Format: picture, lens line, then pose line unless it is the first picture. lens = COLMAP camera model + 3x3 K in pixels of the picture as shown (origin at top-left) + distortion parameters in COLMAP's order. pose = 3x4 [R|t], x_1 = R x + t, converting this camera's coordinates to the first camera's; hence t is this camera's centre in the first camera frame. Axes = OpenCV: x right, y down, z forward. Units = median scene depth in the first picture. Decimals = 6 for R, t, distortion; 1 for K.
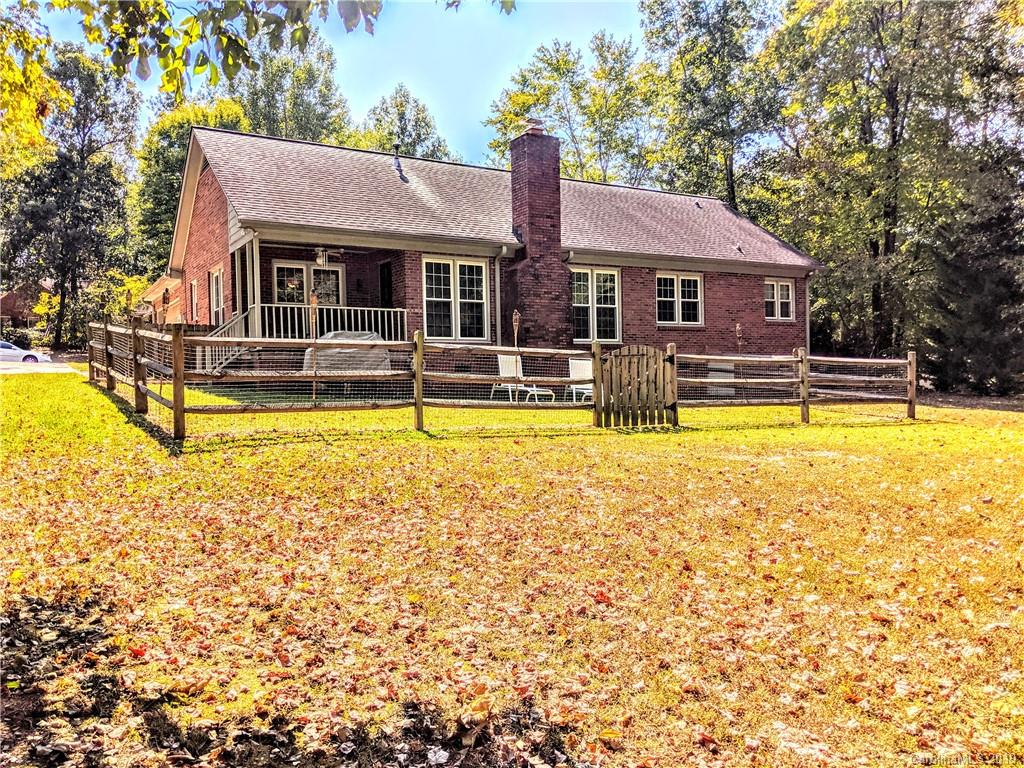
lens RADIAL K [[809.7, 0, 511.5], [0, 809.7, 415.4], [0, 0, 1]] dist [0.323238, -0.601857]
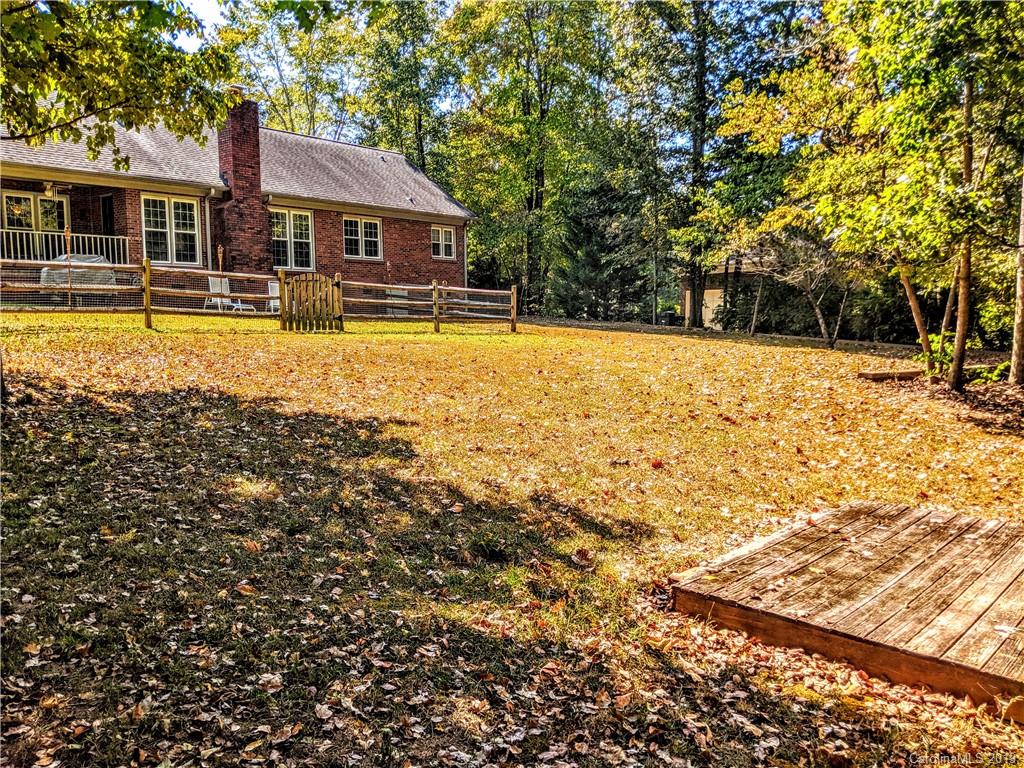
lens RADIAL K [[804.6, 0, 488.7], [0, 804.6, 407.5], [0, 0, 1]] dist [0.081956, -0.172732]
pose [[0.953104, -0.019396, 0.302019, 0.011165], [-0.004499, 0.996926, 0.078222, 0.022726], [-0.302608, -0.075912, 0.950087, -0.292699]]
